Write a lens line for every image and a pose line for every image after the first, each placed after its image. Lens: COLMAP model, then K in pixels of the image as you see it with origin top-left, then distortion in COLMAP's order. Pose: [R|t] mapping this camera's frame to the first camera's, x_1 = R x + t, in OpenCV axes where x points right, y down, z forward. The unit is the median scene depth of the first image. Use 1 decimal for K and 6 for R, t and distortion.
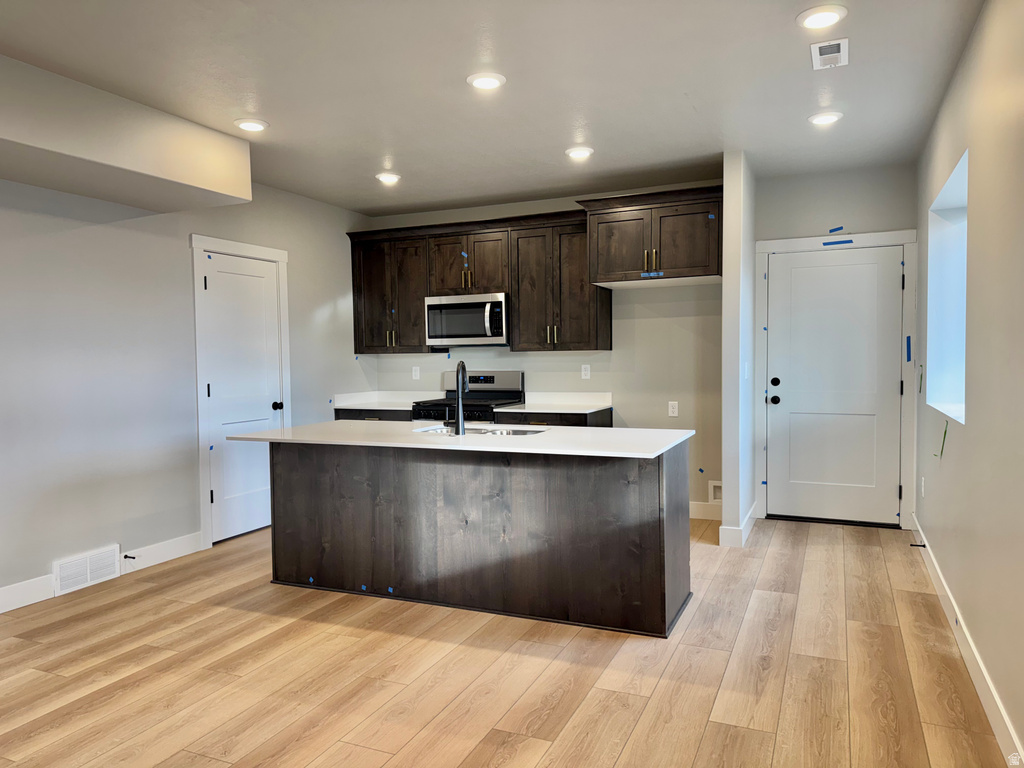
lens RADIAL K [[727.0, 0, 504.1], [0, 727.0, 382.2], [0, 0, 1]] dist [0.062570, -0.056089]
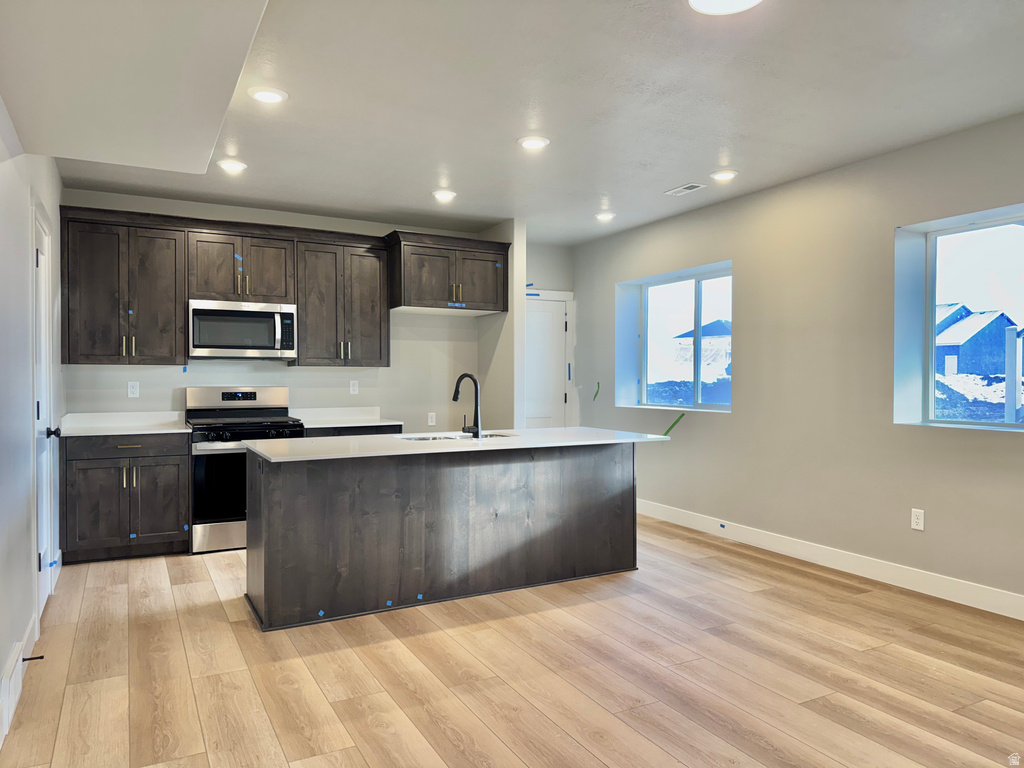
lens RADIAL K [[727.0, 0, 514.3], [0, 727.0, 384.2], [0, 0, 1]] dist [0.062570, -0.056089]
pose [[0.599014, 0.008000, 0.800699, -0.888914], [0.017788, 0.999570, -0.023295, 0.014826], [-0.800541, 0.028196, 0.598614, 0.277102]]
